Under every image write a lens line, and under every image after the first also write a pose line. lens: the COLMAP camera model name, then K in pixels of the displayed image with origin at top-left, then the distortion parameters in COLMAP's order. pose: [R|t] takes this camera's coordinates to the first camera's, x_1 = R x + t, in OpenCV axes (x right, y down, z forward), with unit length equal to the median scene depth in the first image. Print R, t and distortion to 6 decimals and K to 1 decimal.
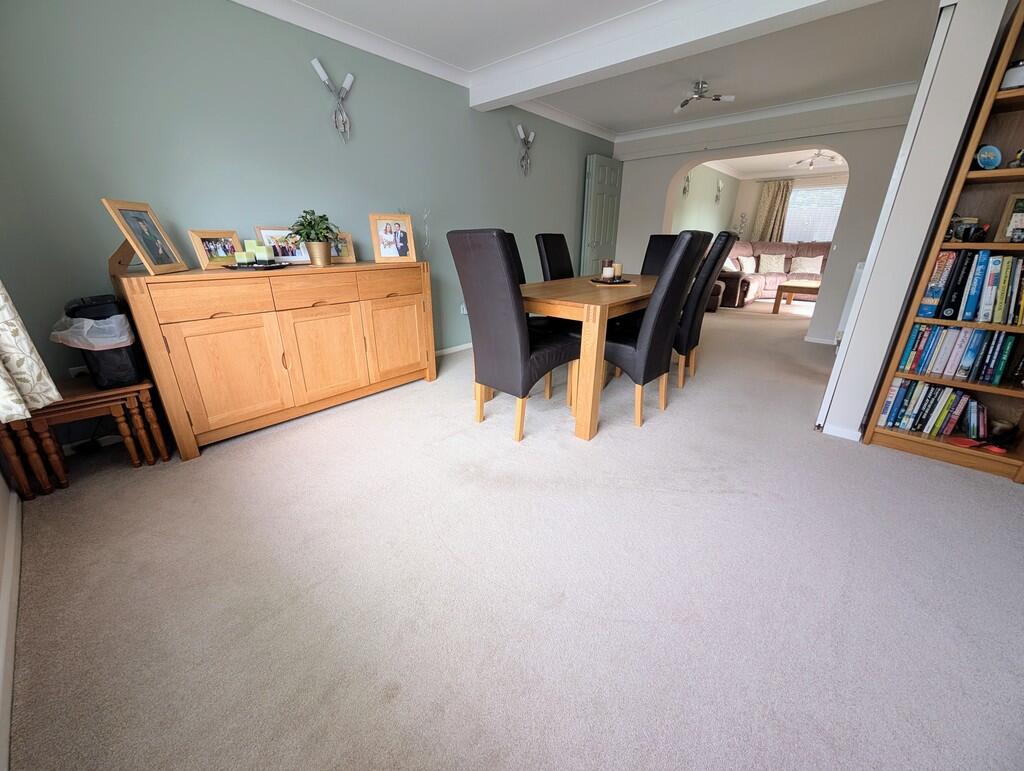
lens RADIAL K [[389.3, 0, 511.3], [0, 389.3, 384.1], [0, 0, 1]] dist [0.003949, -0.000988]
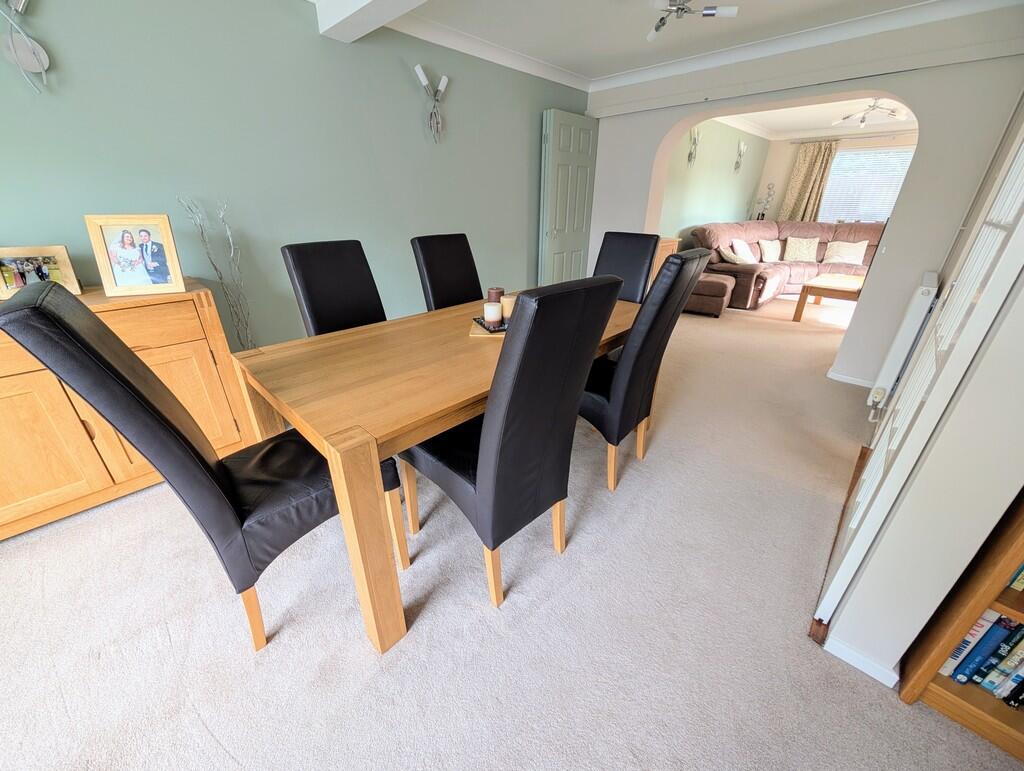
lens RADIAL K [[389.3, 0, 510.9], [0, 389.3, 384.1], [0, 0, 1]] dist [0.003949, -0.000988]
pose [[0.998382, 0.026795, -0.050164, 0.165989], [-0.022647, 0.996415, 0.081509, -0.119419], [0.052168, -0.080241, 0.995409, 0.203397]]
